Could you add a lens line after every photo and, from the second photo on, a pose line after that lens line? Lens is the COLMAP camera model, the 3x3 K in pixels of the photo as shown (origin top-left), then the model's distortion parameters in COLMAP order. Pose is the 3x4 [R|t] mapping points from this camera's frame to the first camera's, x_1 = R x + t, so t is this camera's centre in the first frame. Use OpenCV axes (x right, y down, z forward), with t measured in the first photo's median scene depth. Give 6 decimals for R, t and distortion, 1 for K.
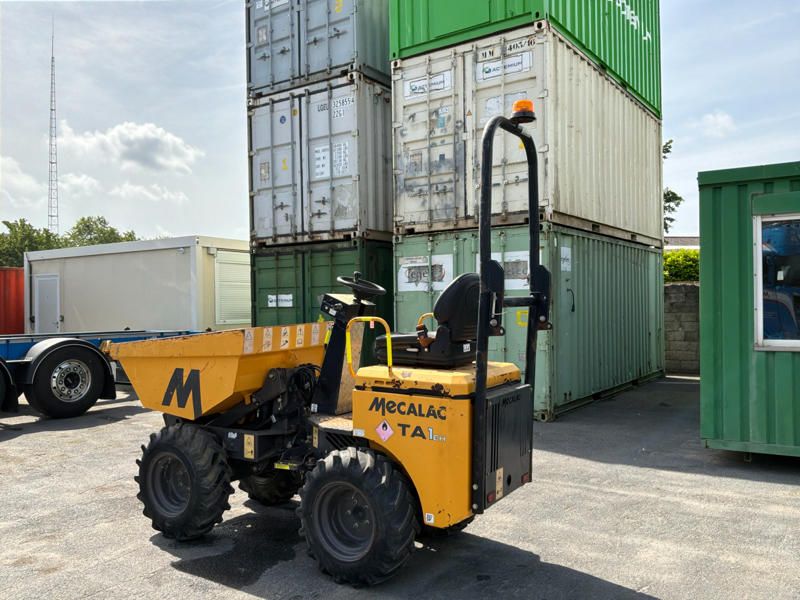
lens RADIAL K [[661.8, 0, 398.5], [0, 661.8, 299.7], [0, 0, 1]] dist [0.127027, -0.250286]
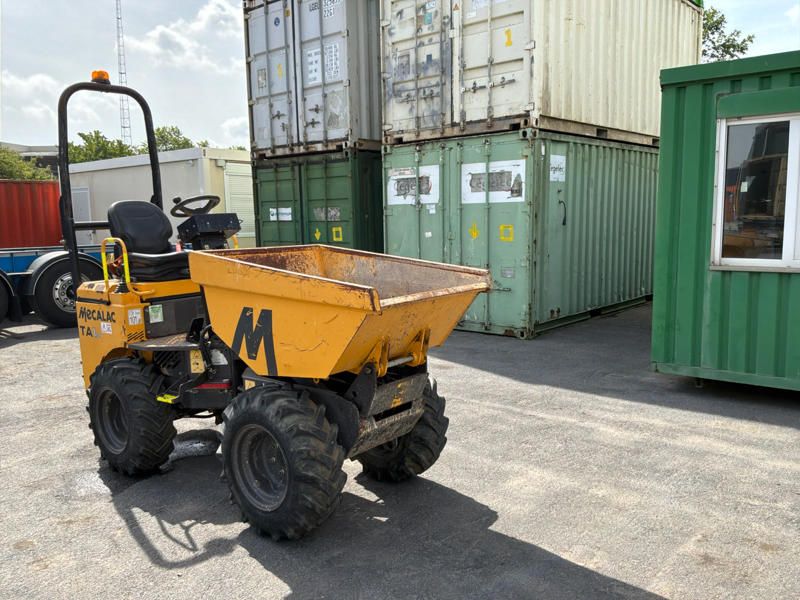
lens RADIAL K [[661.8, 0, 398.5], [0, 661.8, 299.7], [0, 0, 1]] dist [0.127027, -0.250286]
pose [[0.993514, 0.009786, -0.113288, 0.141220], [0.005757, 0.990683, 0.136067, -0.007553], [0.113565, -0.135836, 0.984201, 0.028772]]
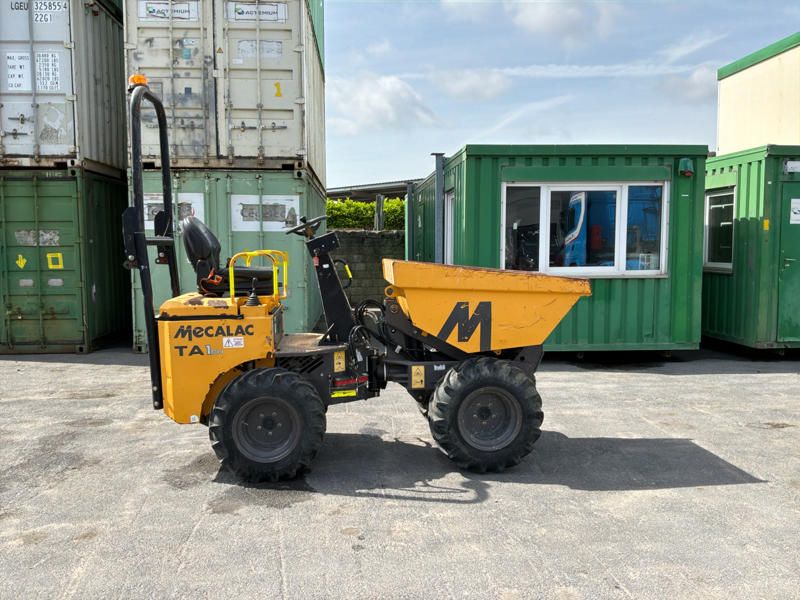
lens RADIAL K [[661.8, 0, 398.5], [0, 661.8, 299.7], [0, 0, 1]] dist [0.127027, -0.250286]
pose [[0.786307, -0.038704, 0.616623, -0.326781], [-0.012557, 0.996829, 0.078581, 0.007587], [-0.617709, -0.069531, 0.783327, 0.031739]]
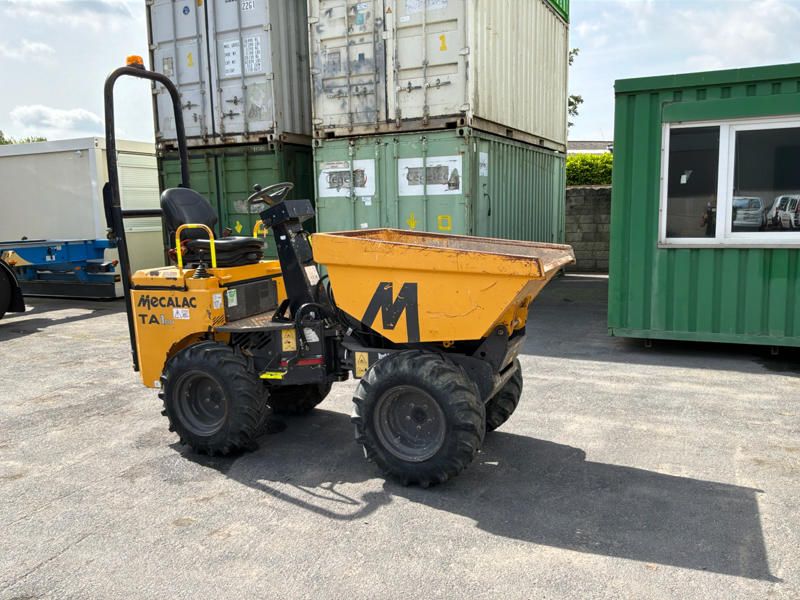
lens RADIAL K [[661.8, 0, 398.5], [0, 661.8, 299.7], [0, 0, 1]] dist [0.127027, -0.250286]
pose [[0.988470, -0.029615, 0.148490, -0.039770], [0.008417, 0.989917, 0.141402, -0.000240], [-0.151180, -0.138521, 0.978752, -0.019680]]
